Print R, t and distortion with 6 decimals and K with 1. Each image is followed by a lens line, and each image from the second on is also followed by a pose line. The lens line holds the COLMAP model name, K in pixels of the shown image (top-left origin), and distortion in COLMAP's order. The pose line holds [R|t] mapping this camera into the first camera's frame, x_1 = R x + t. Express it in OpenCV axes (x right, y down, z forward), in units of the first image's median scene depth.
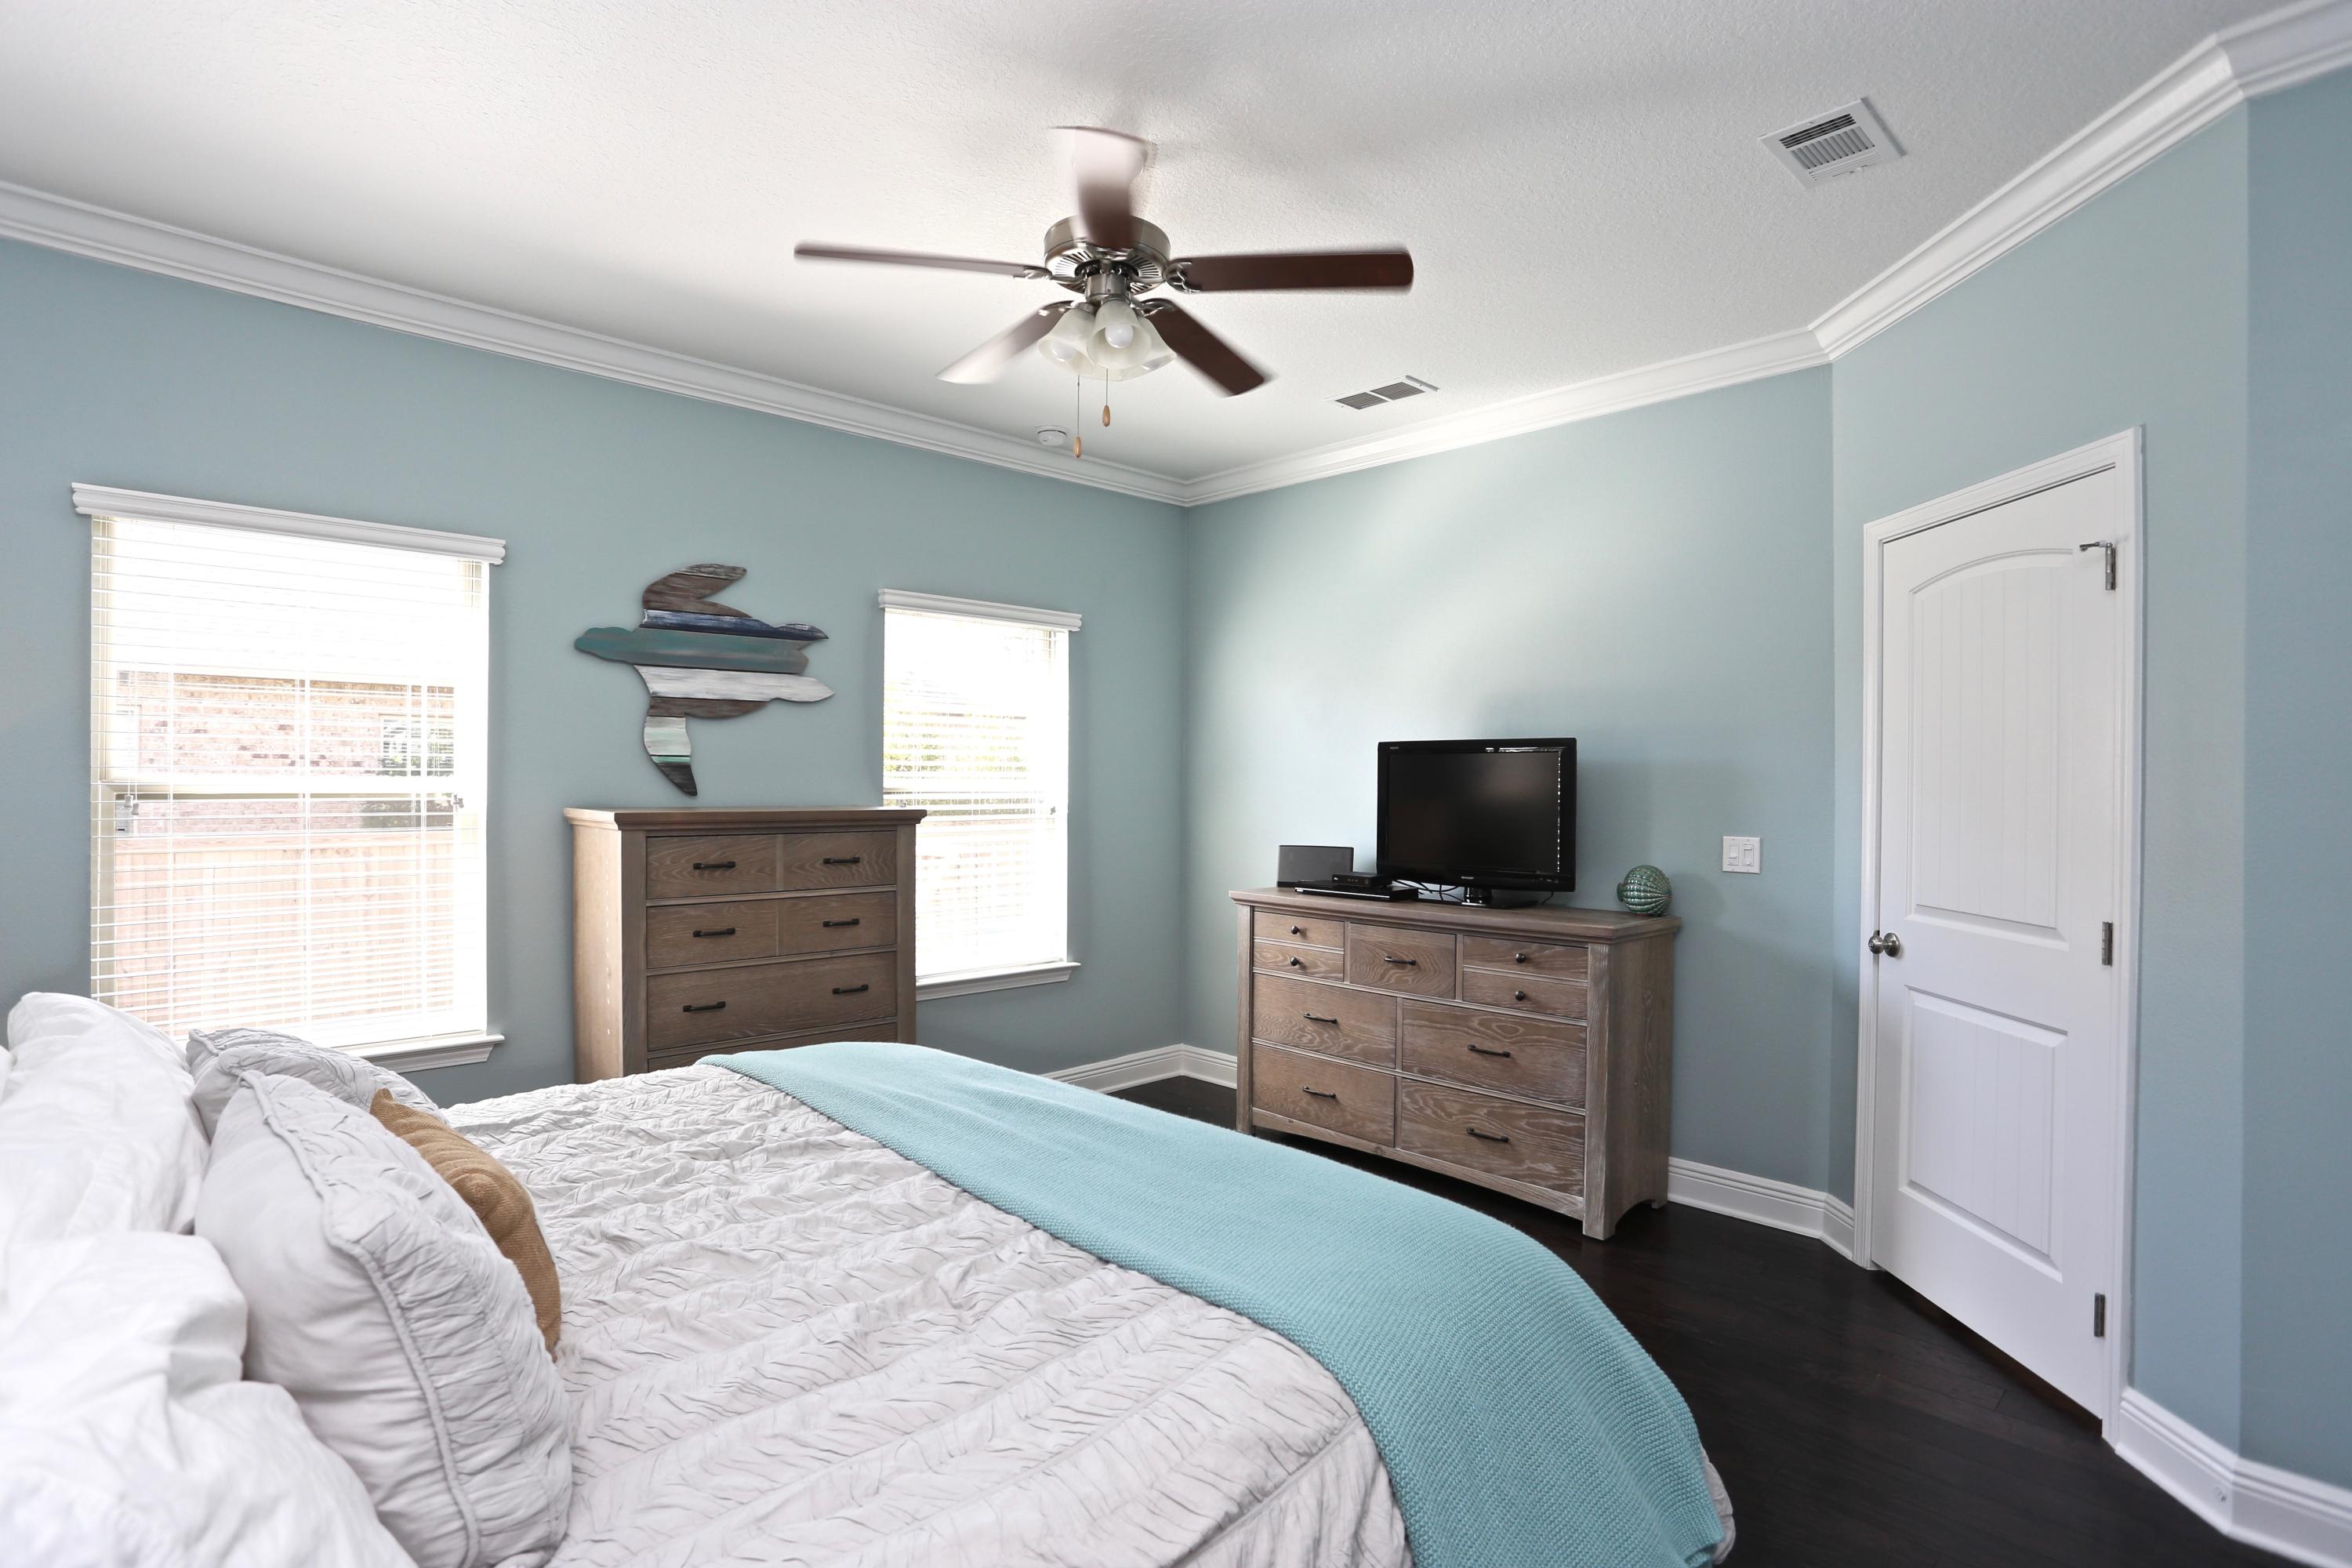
lens RADIAL K [[1149.7, 0, 1165.2], [0, 1149.7, 783.8], [0, 0, 1]] dist [-0.071537, 0.031046]
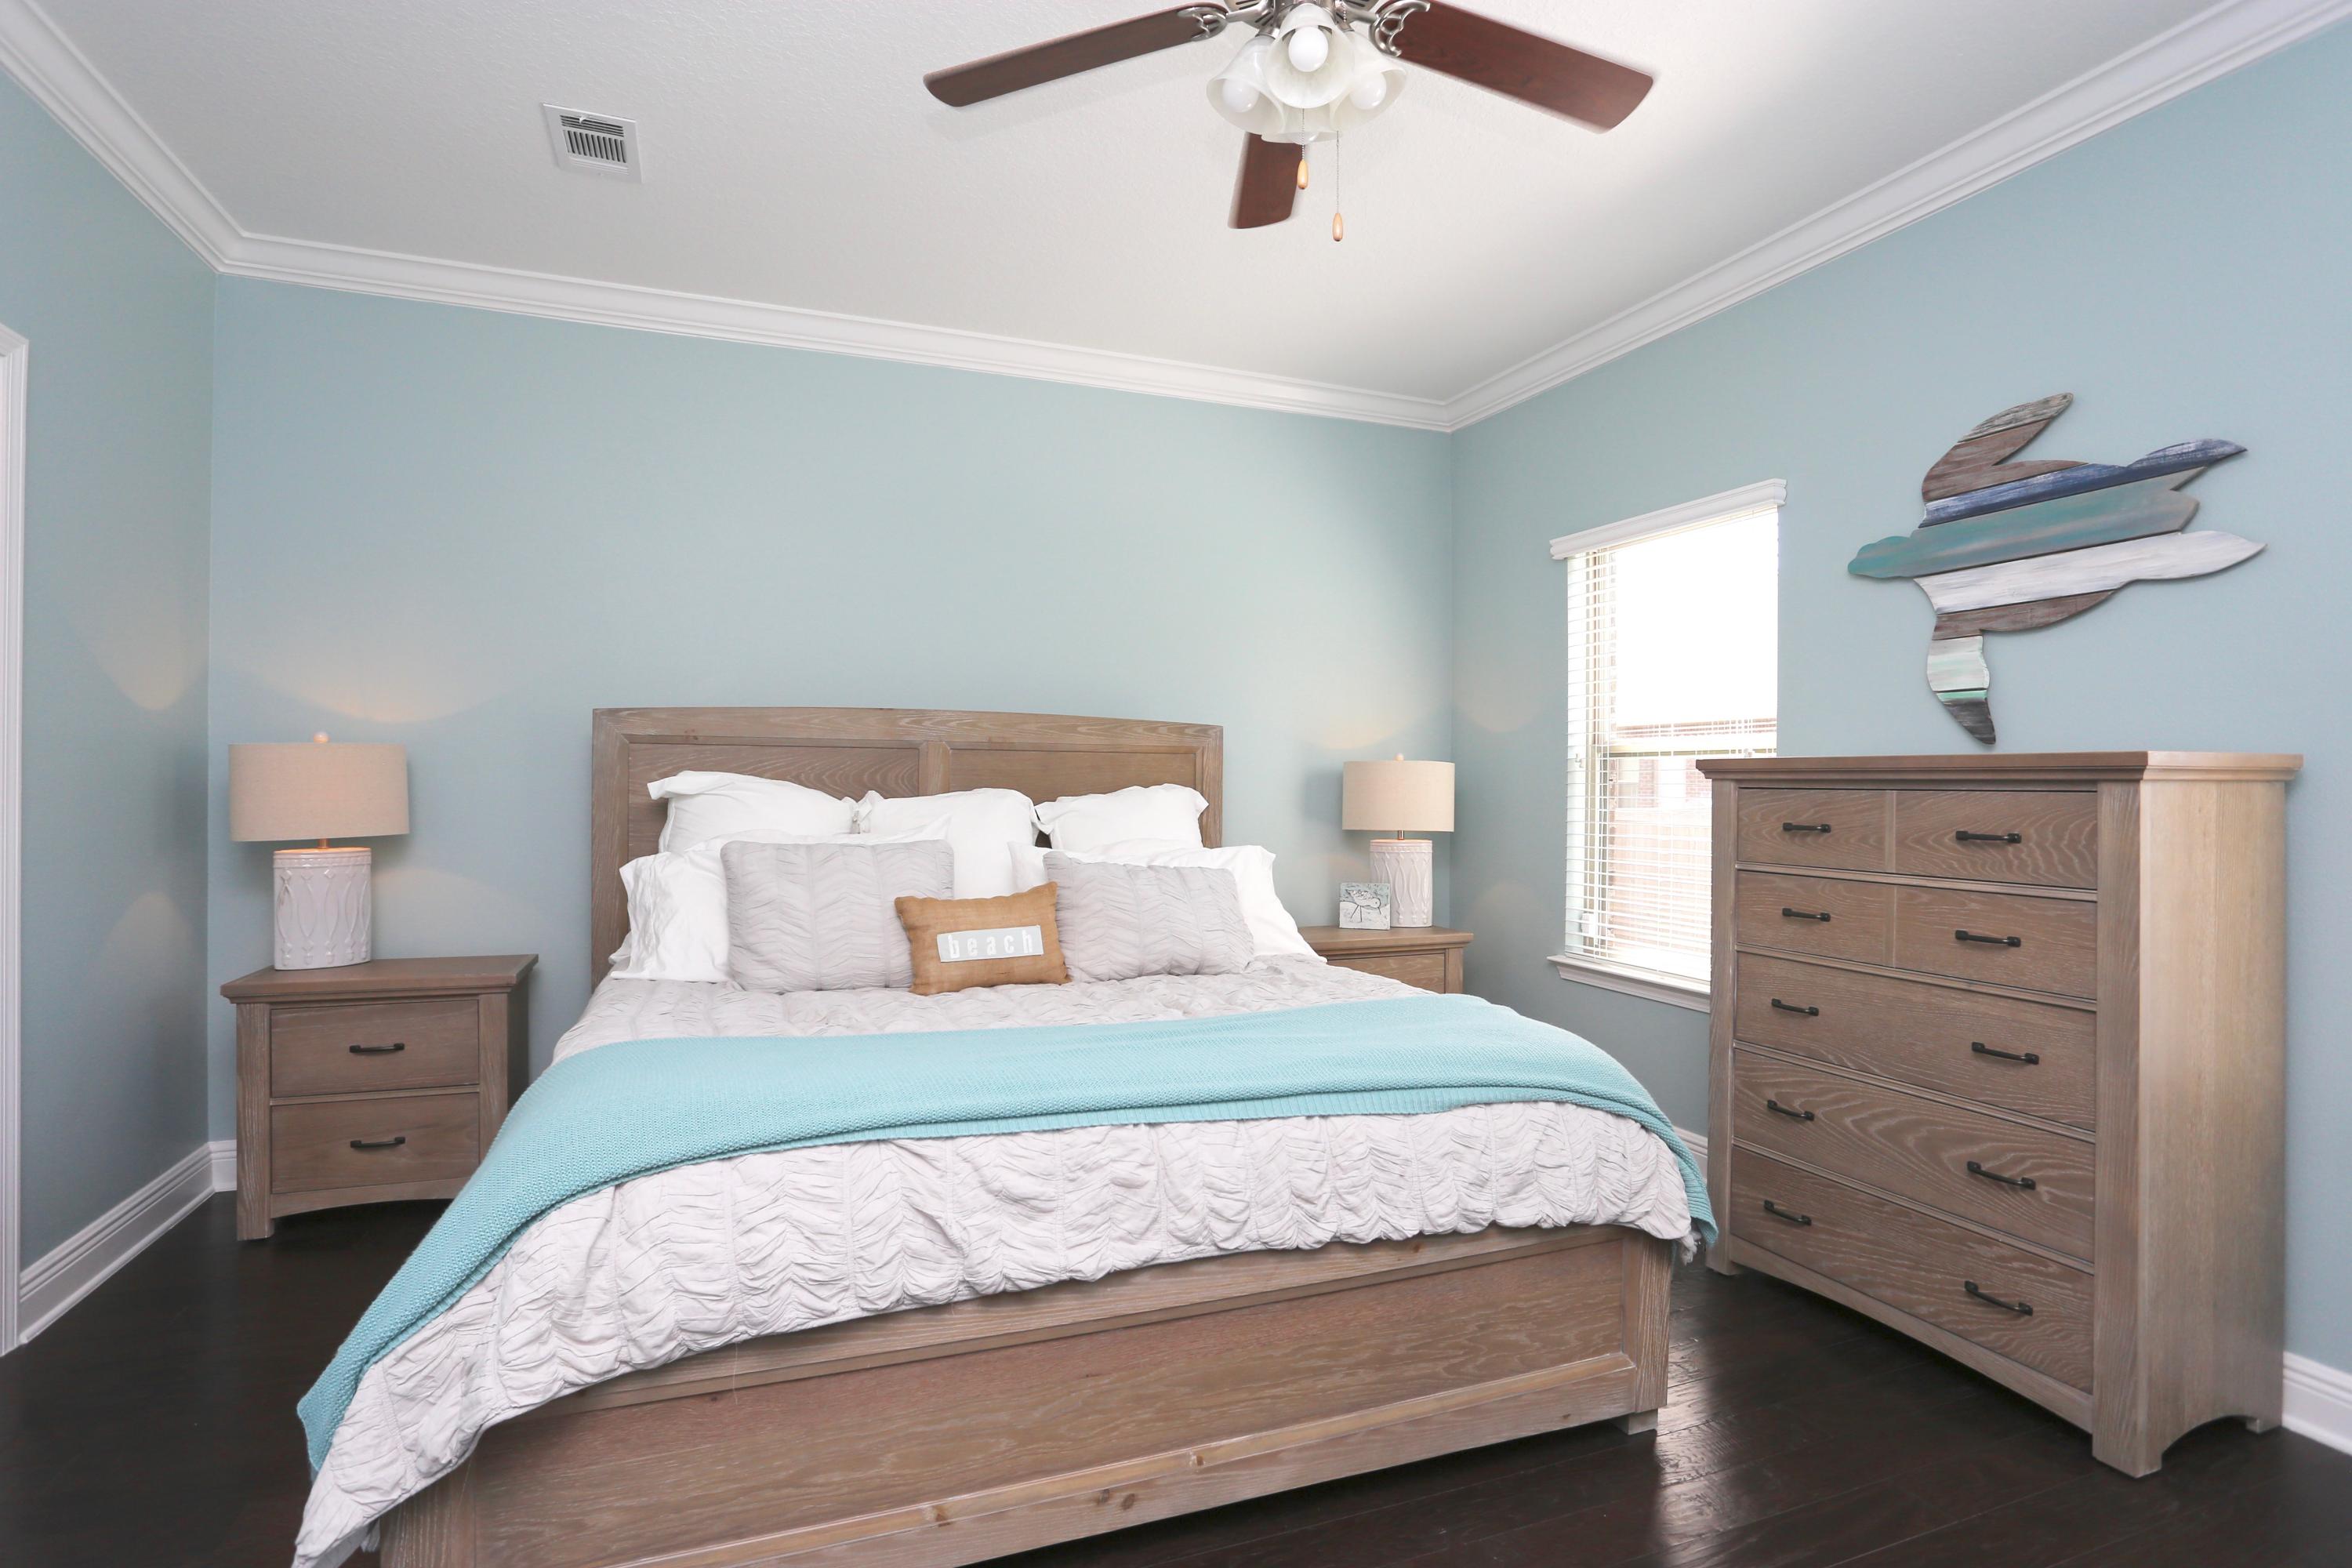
lens RADIAL K [[1149.7, 0, 1165.2], [0, 1149.7, 783.8], [0, 0, 1]] dist [-0.071537, 0.031046]
pose [[-0.382857, -0.008482, -0.923769, 0.437682], [-0.011926, 0.999920, -0.004239, 0.045905], [0.923731, 0.009394, -0.382927, 0.811829]]
